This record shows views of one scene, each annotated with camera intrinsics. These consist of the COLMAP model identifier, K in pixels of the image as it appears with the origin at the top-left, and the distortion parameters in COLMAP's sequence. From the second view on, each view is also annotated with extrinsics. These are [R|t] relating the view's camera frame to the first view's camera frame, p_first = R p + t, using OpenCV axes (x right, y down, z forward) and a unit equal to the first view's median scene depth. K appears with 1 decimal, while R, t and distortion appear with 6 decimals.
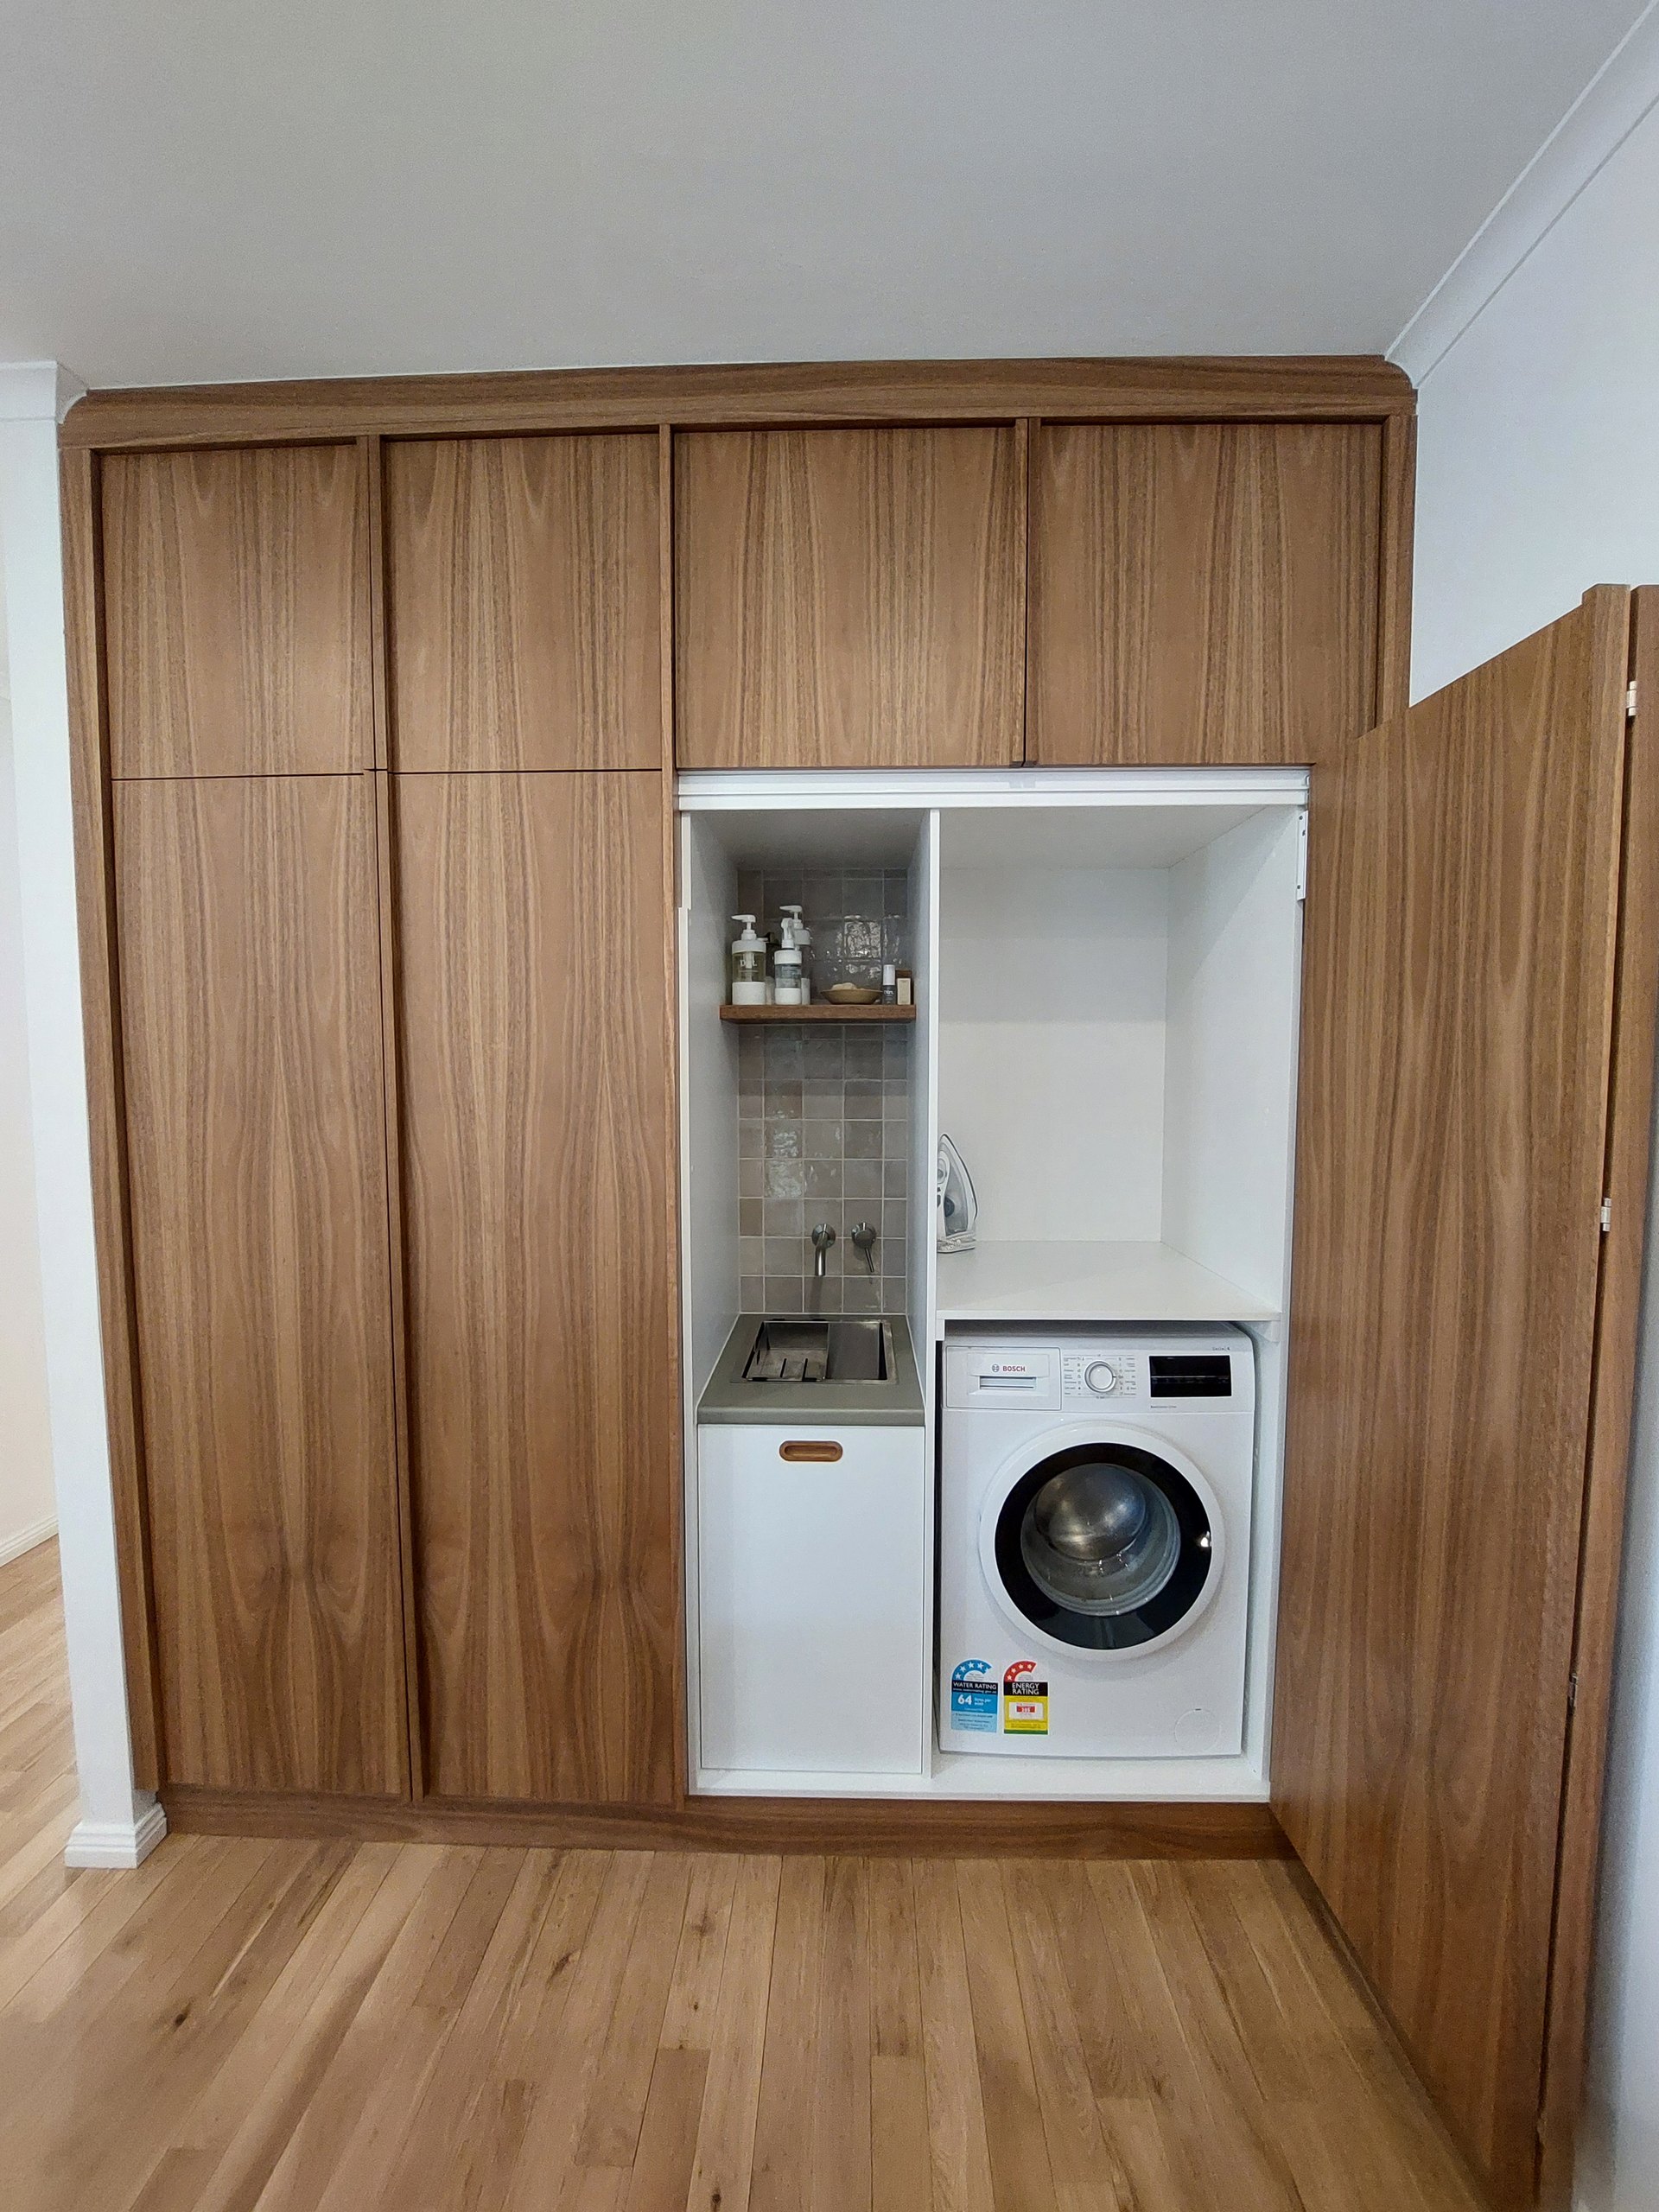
lens RADIAL K [[884.6, 0, 832.0], [0, 884.6, 1115.4], [0, 0, 1]] dist [-0.018264, 0.000227]
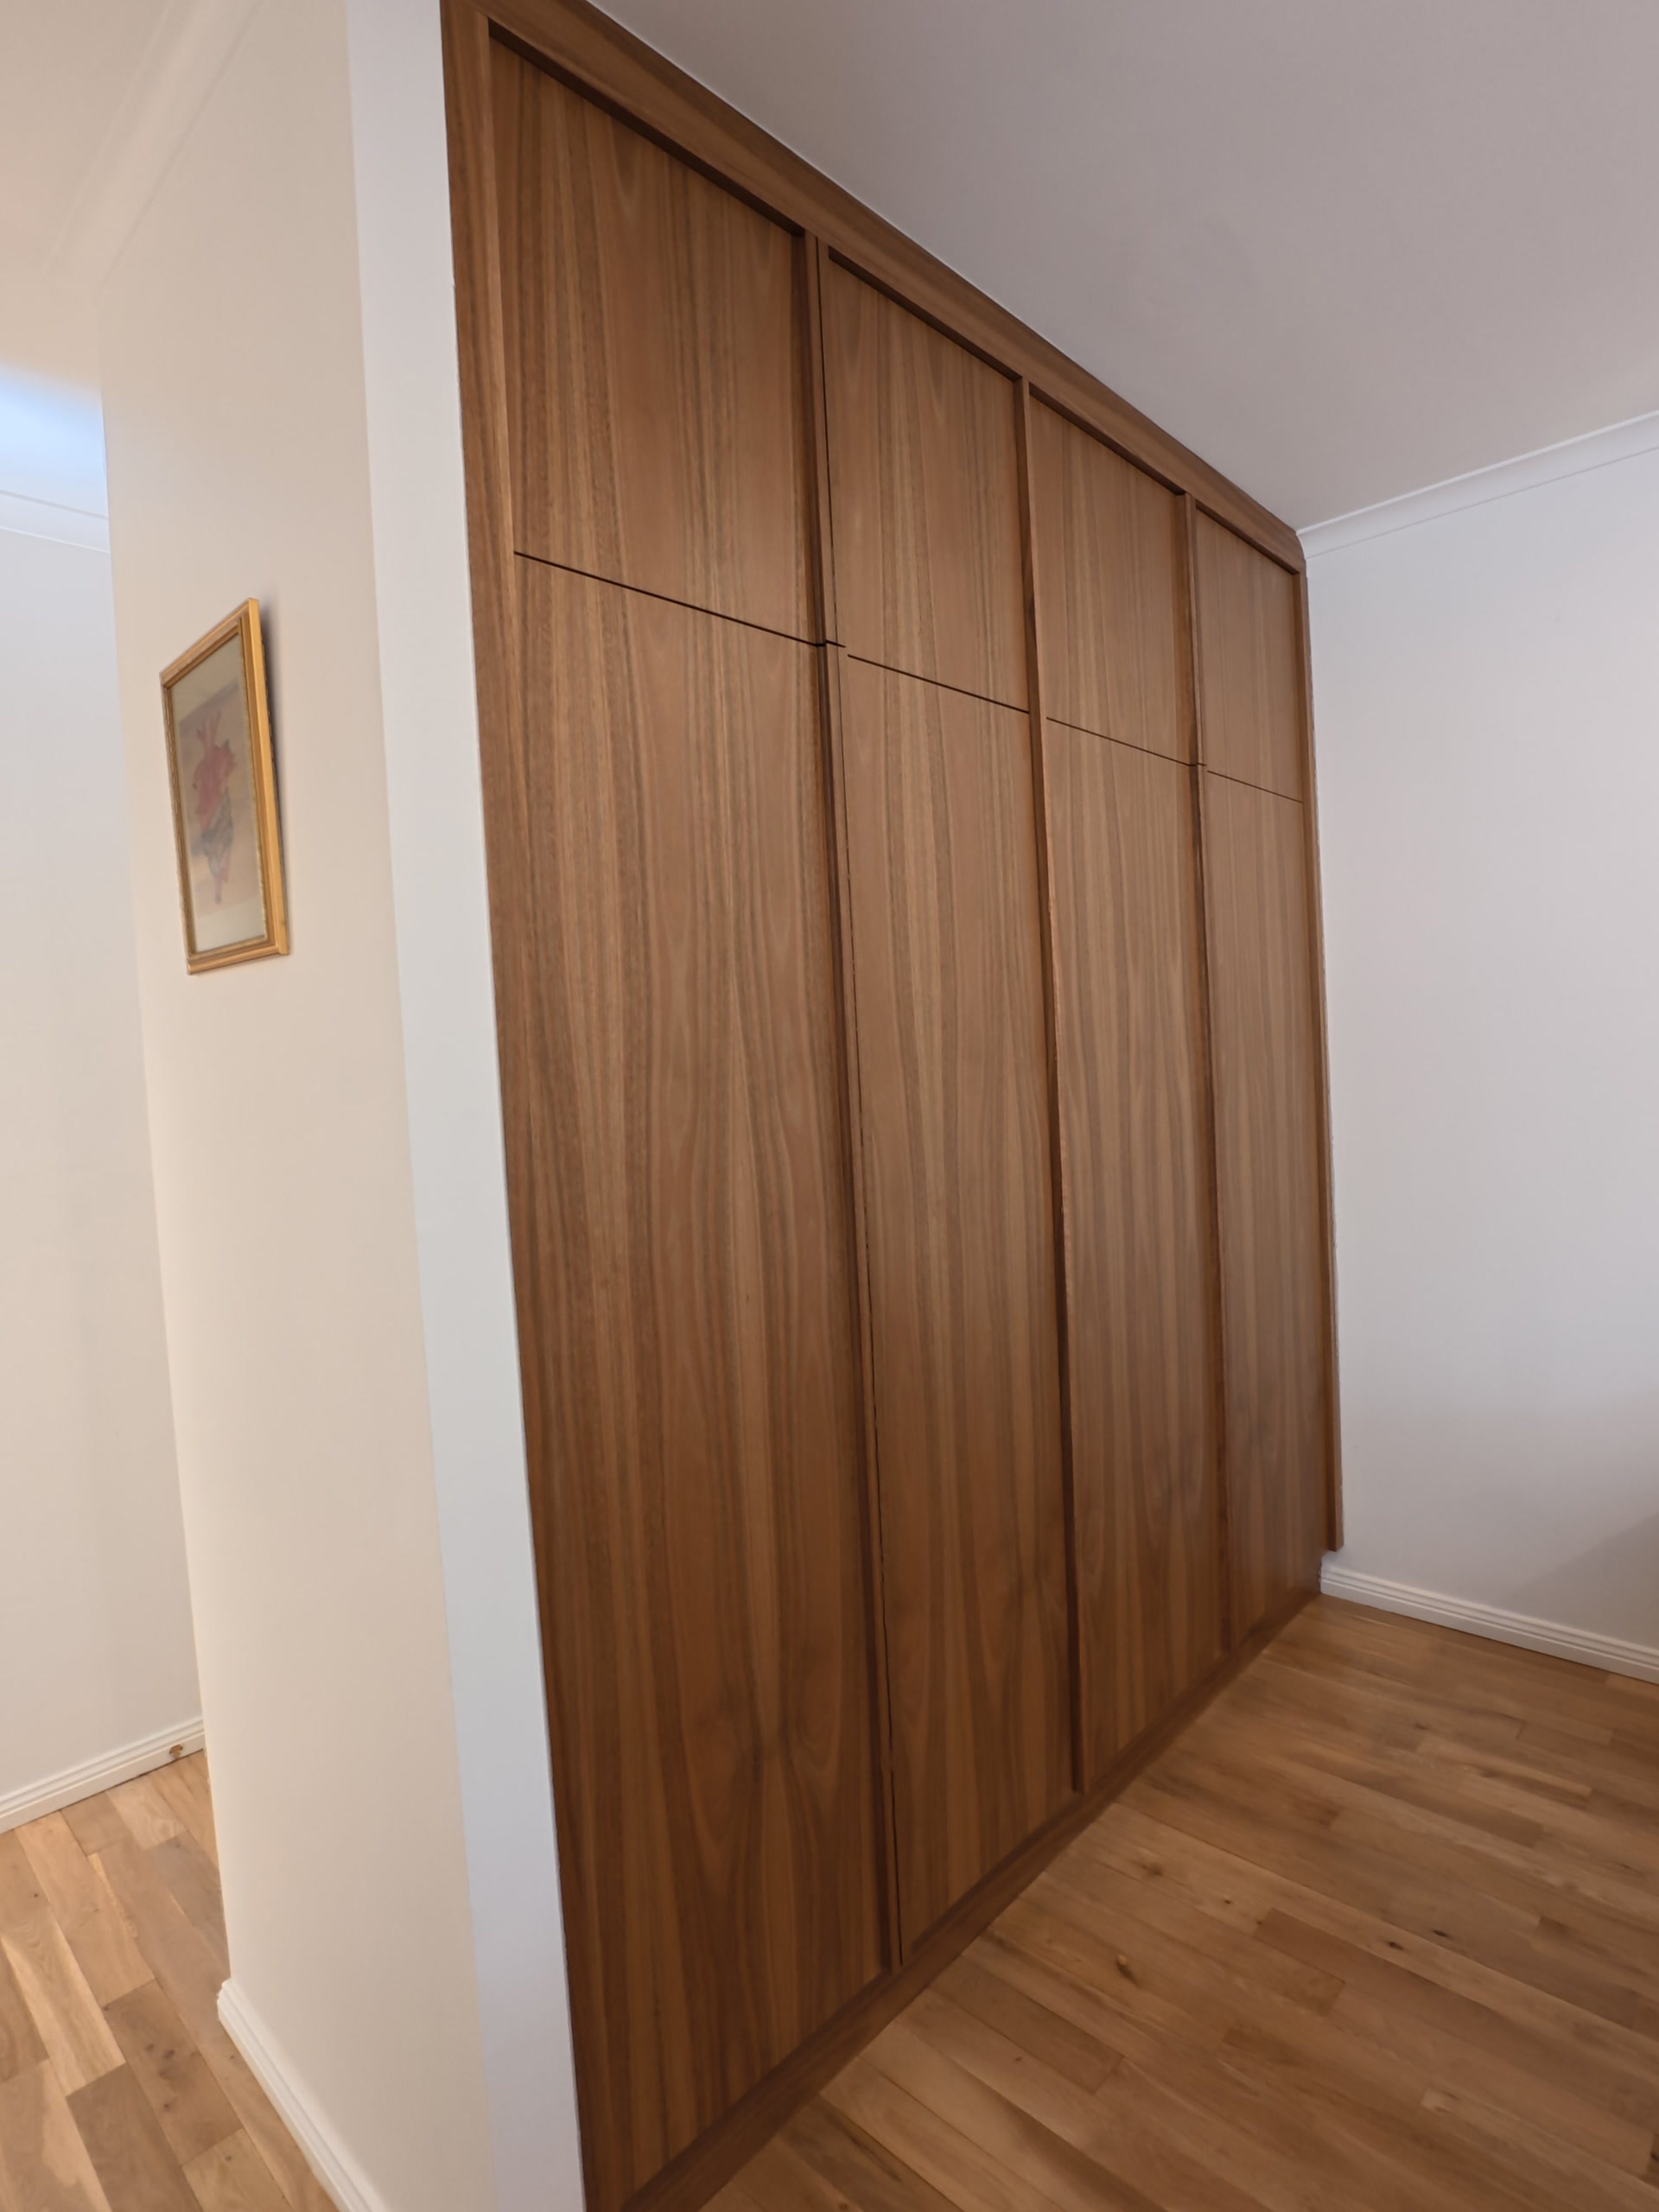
lens RADIAL K [[1139.0, 0, 829.9], [0, 1139.0, 1102.7], [0, 0, 1]] dist [-0.047825, 0.011722]
pose [[0.670155, -0.065612, 0.739315, -1.262487], [0.099580, 0.995028, -0.001959, 0.018877], [-0.735510, 0.074934, 0.673357, 0.337972]]
